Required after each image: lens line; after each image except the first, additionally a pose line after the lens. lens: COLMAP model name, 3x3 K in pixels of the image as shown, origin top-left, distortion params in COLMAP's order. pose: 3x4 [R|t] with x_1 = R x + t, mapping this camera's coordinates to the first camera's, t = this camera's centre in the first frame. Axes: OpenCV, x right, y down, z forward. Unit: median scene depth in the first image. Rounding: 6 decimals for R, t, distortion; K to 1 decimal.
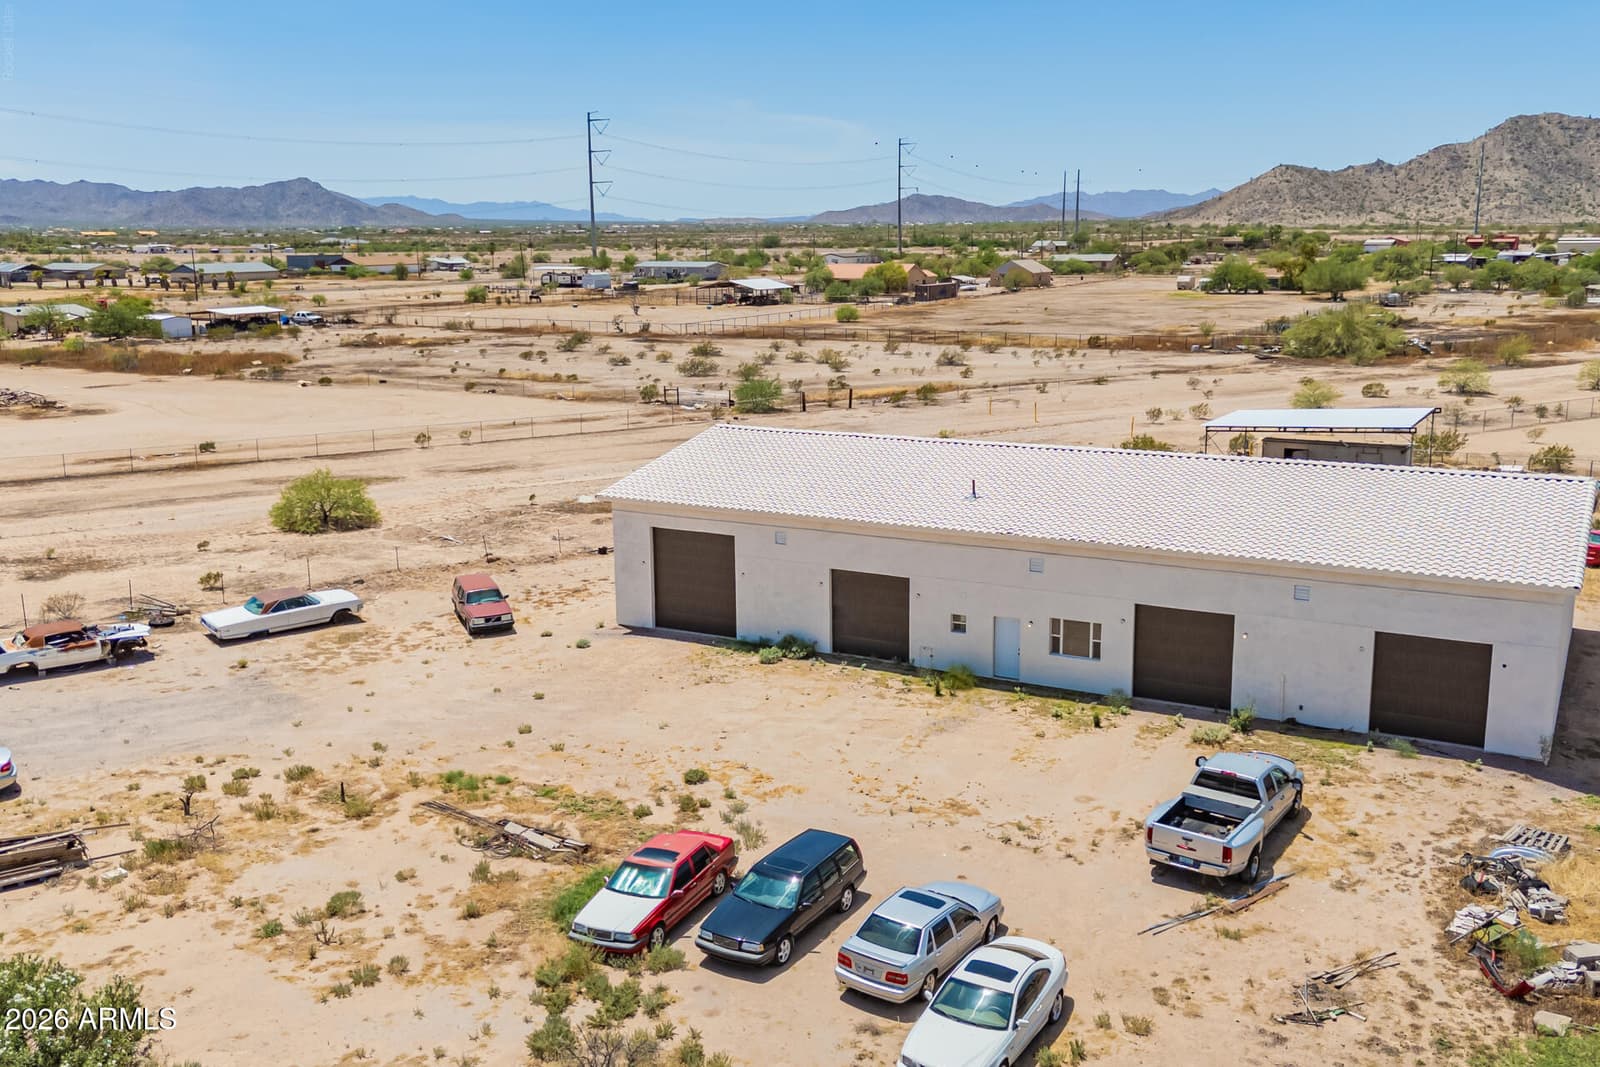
lens RADIAL K [[1468.4, 0, 800.0], [0, 1468.4, 533.5], [0, 0, 1]] dist [0.071319, -0.065994]
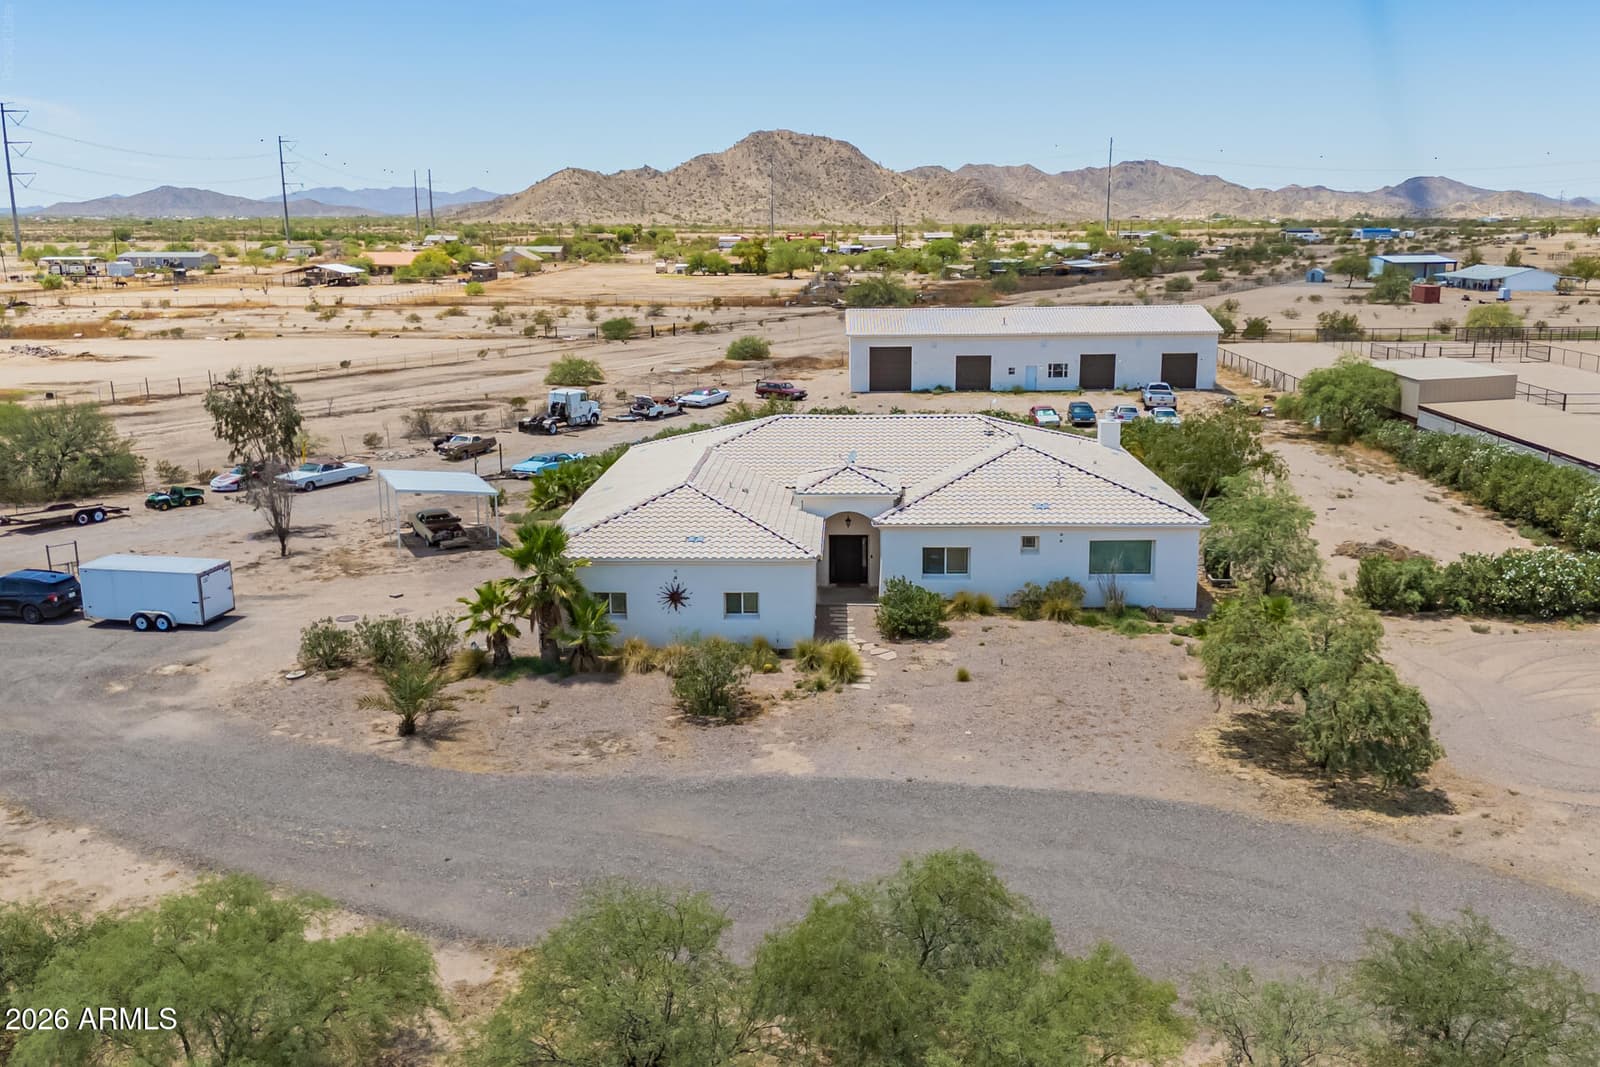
lens RADIAL K [[1471.8, 0, 800.0], [0, 1471.8, 533.5], [0, 0, 1]] dist [0.063070, -0.065127]
pose [[0.887387, -0.092002, 0.451751, -0.144211], [0.091403, 0.995544, 0.023202, 0.025492], [-0.451873, 0.020702, 0.891842, -0.116947]]
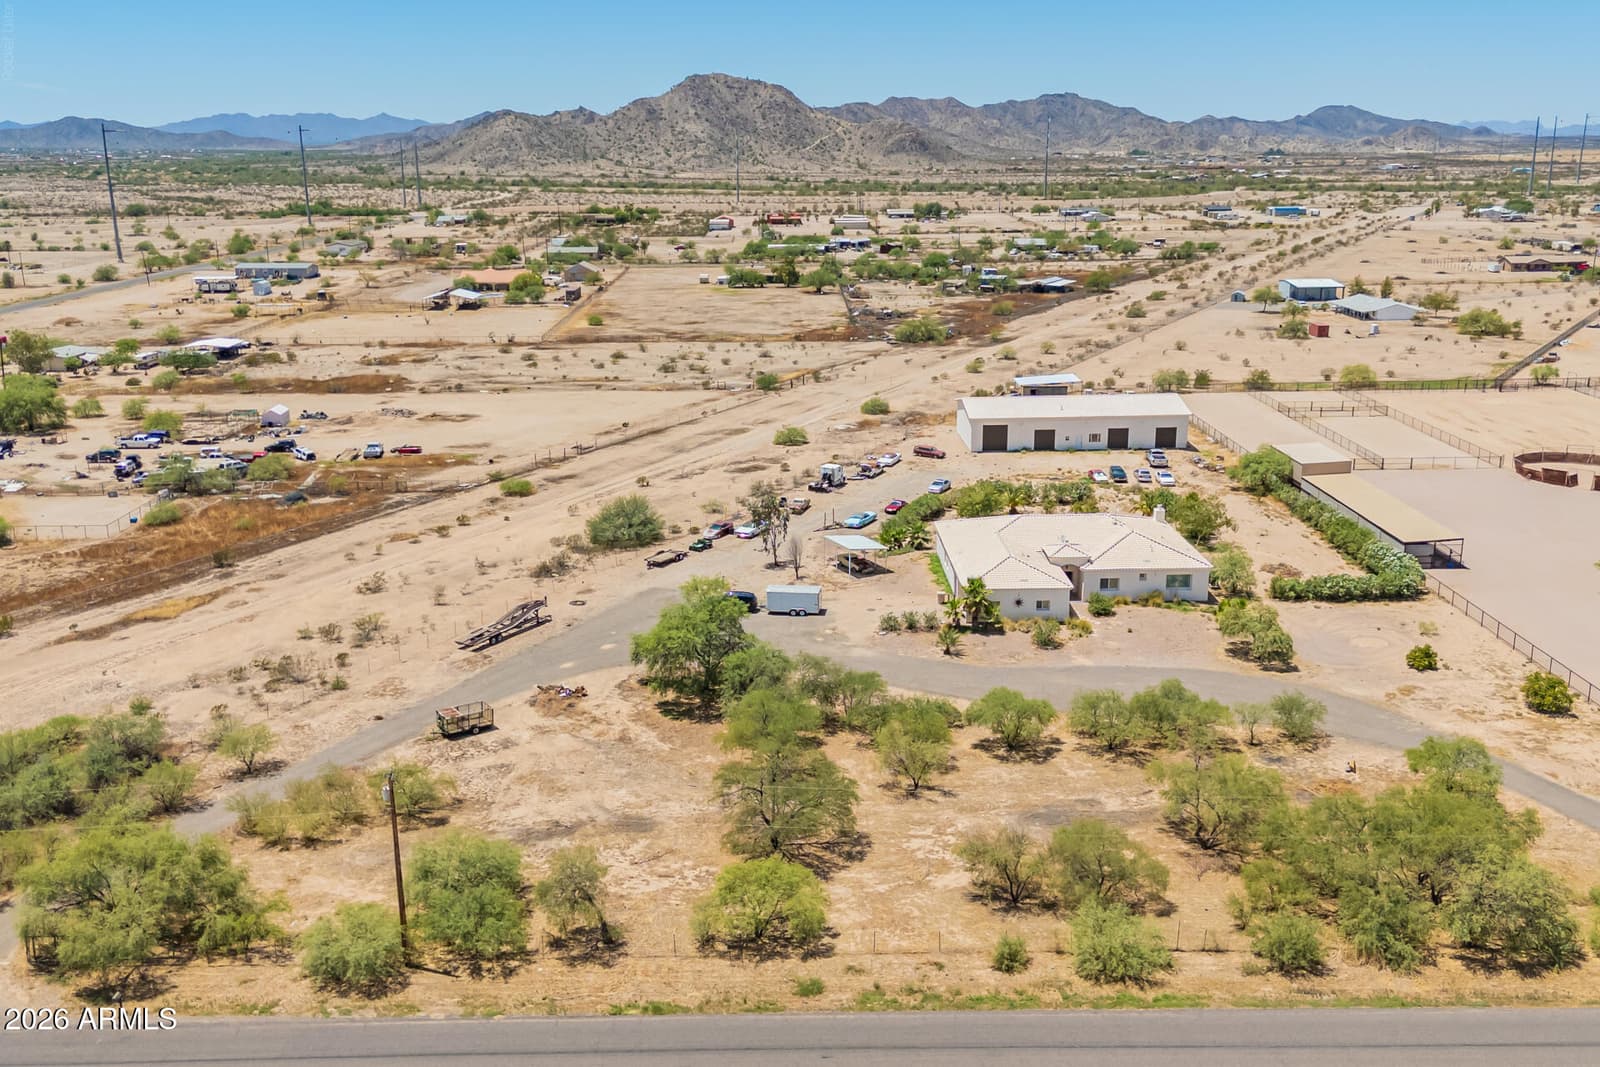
lens RADIAL K [[1471.8, 0, 800.0], [0, 1471.8, 533.5], [0, 0, 1]] dist [0.063070, -0.065127]
pose [[0.860867, -0.127671, 0.492552, -0.278866], [0.103523, 0.991710, 0.076120, -0.007432], [-0.498187, -0.014539, 0.866948, -0.242811]]
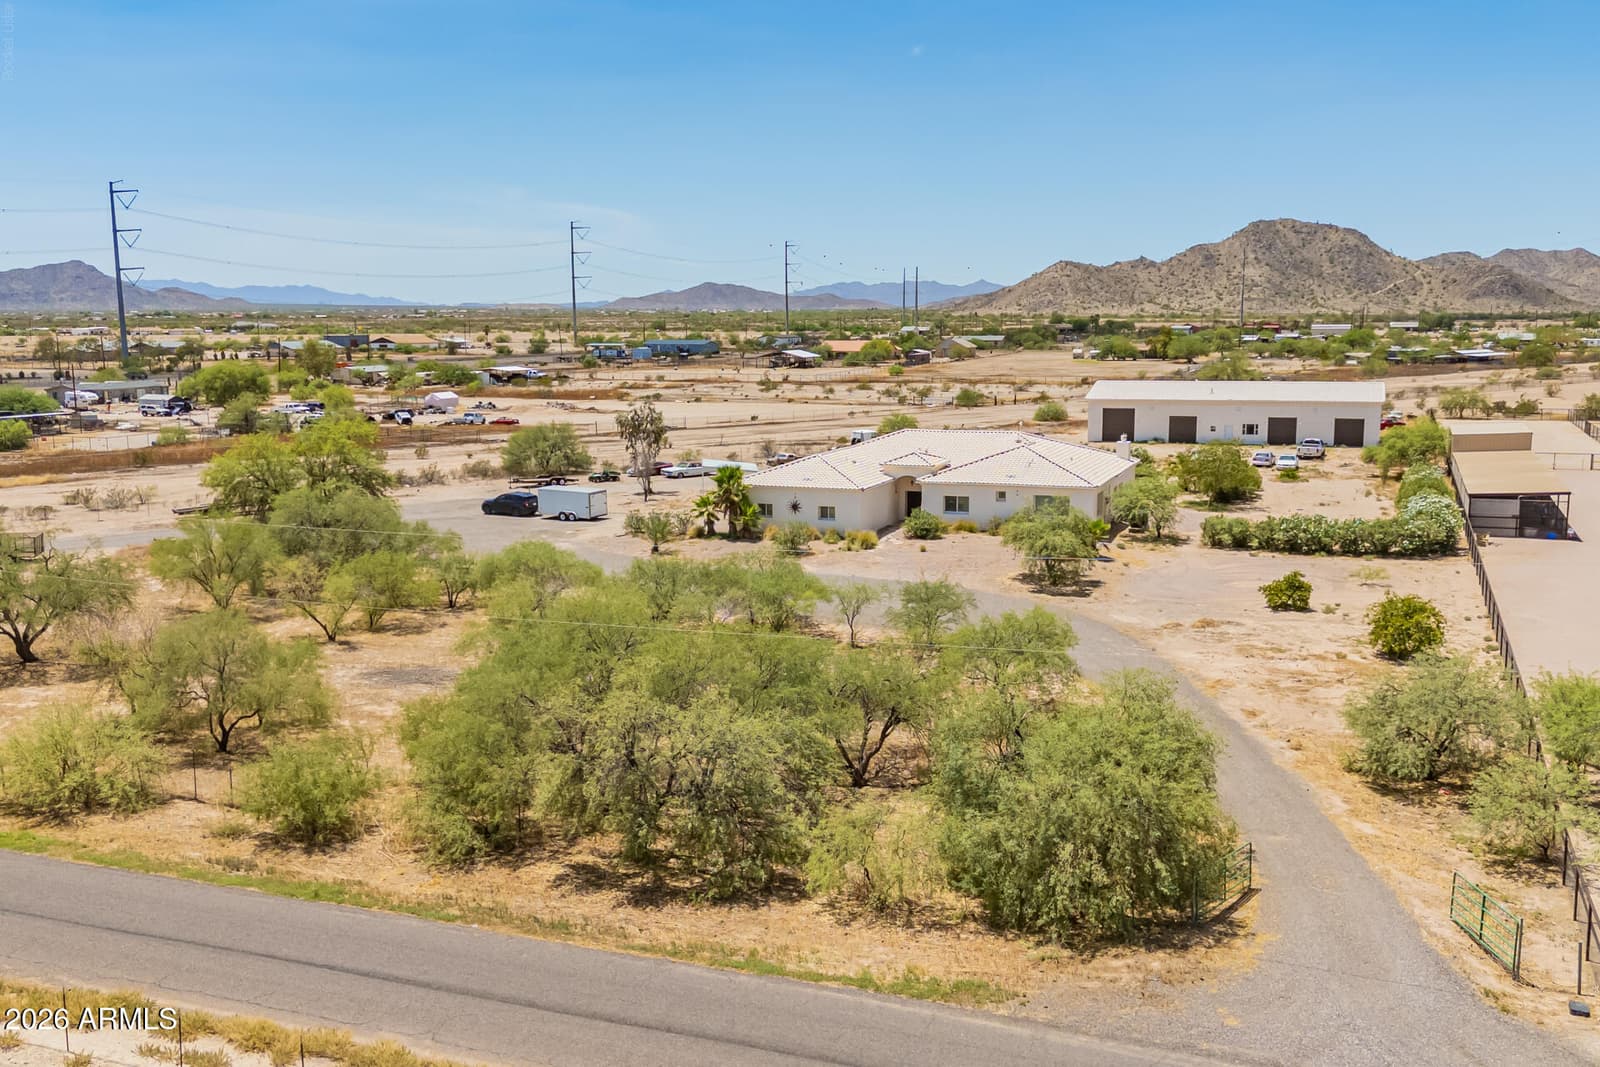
lens RADIAL K [[1466.8, 0, 800.0], [0, 1466.8, 533.5], [0, 0, 1]] dist [0.105989, -0.189376]
pose [[0.989355, -0.017816, 0.144430, -0.134505], [0.025980, 0.998157, -0.054834, 0.046894], [-0.143187, 0.058003, 0.987994, -0.224908]]
